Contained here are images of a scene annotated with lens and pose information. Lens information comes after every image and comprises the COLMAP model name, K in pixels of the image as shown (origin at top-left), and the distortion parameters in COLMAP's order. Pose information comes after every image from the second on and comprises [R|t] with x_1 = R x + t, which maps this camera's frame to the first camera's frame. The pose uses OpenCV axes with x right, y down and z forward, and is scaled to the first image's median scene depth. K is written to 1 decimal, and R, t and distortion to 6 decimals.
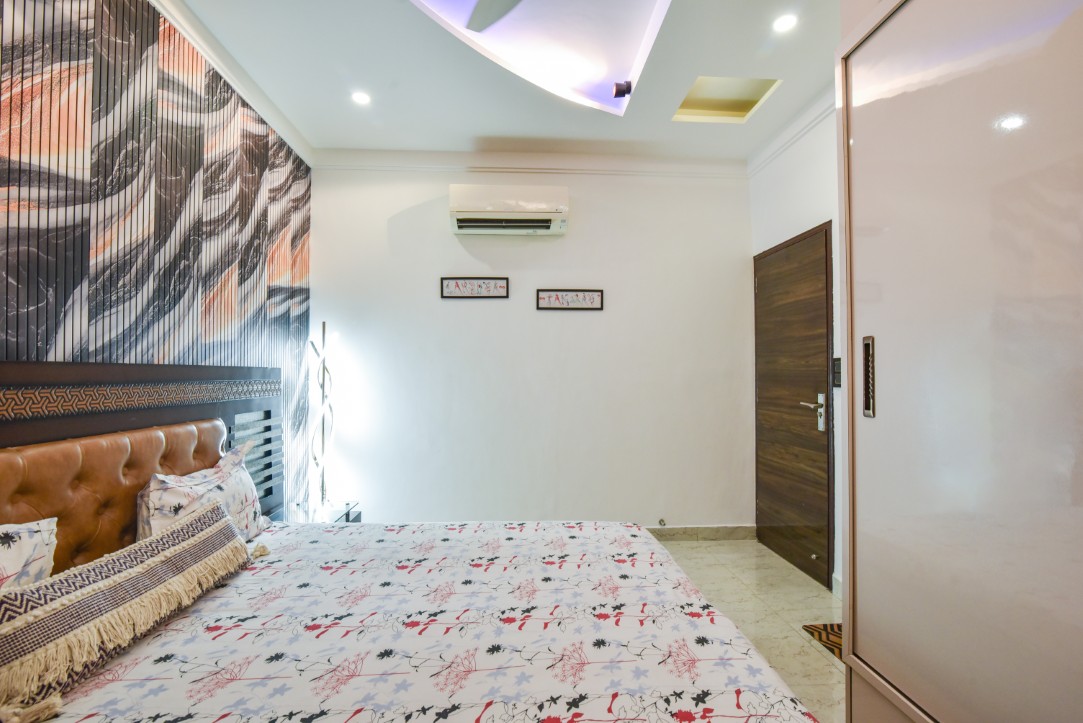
lens RADIAL K [[519.5, 0, 544.7], [0, 519.5, 366.7], [0, 0, 1]] dist [-0.016955, 0.000401]
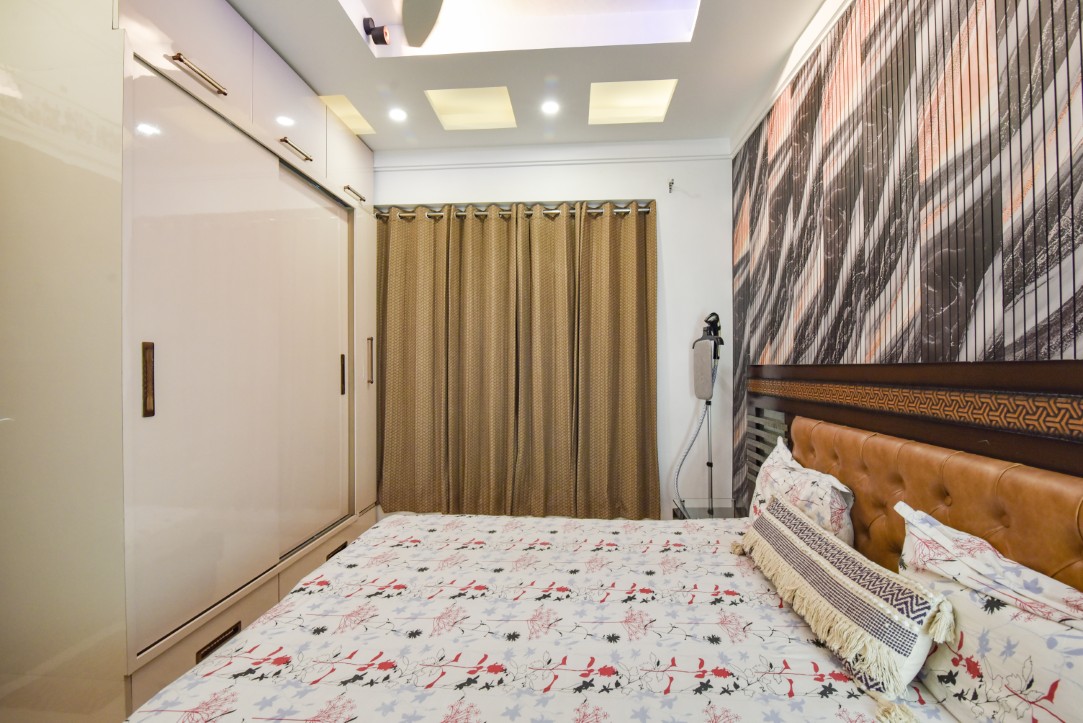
lens RADIAL K [[497.9, 0, 539.1], [0, 497.9, 365.0], [0, 0, 1]] dist [-0.017317, -0.000391]
pose [[-0.991107, 0.004852, 0.132980, -0.177189], [0.002132, 0.999786, -0.020593, 0.006835], [-0.133052, -0.020127, -0.990905, 1.061454]]
